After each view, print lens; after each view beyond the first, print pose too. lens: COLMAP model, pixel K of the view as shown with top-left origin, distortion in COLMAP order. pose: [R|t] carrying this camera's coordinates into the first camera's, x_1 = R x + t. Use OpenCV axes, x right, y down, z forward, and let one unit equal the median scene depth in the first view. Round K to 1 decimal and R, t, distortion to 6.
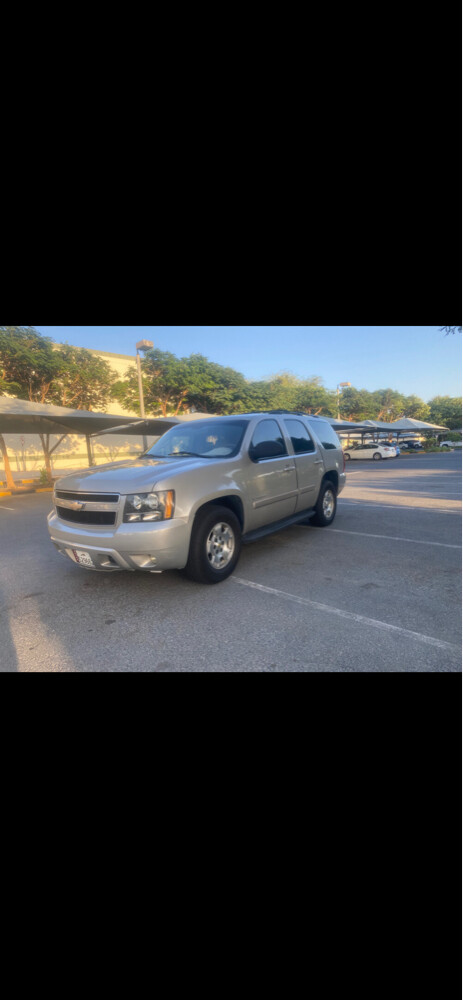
lens RADIAL K [[360.5, 0, 231.5], [0, 360.5, 500.0], [0, 0, 1]] dist [0.000645, -0.000013]
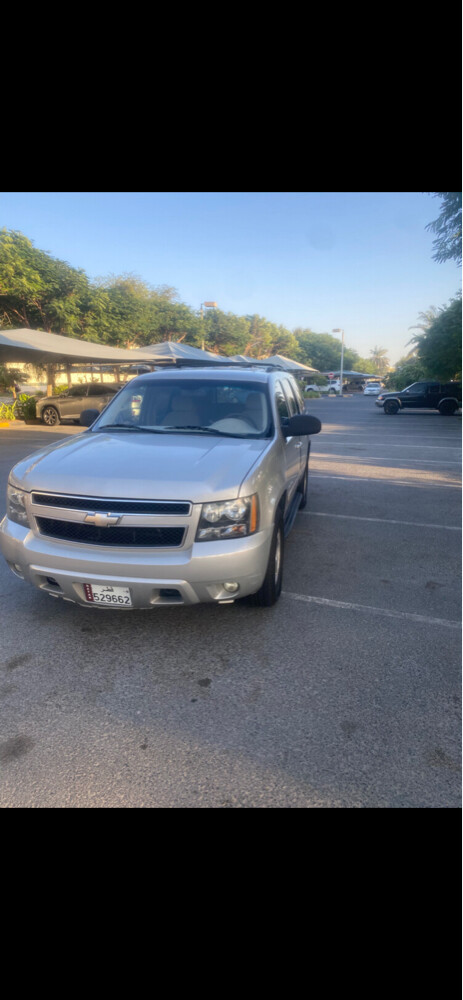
lens RADIAL K [[480.9, 0, 231.5], [0, 480.9, 500.0], [0, 0, 1]] dist [0.021794, -0.000107]
pose [[0.915067, -0.047260, 0.400524, -0.134067], [0.006001, 0.994596, 0.103645, -0.025615], [-0.403258, -0.092439, 0.910406, 0.026730]]
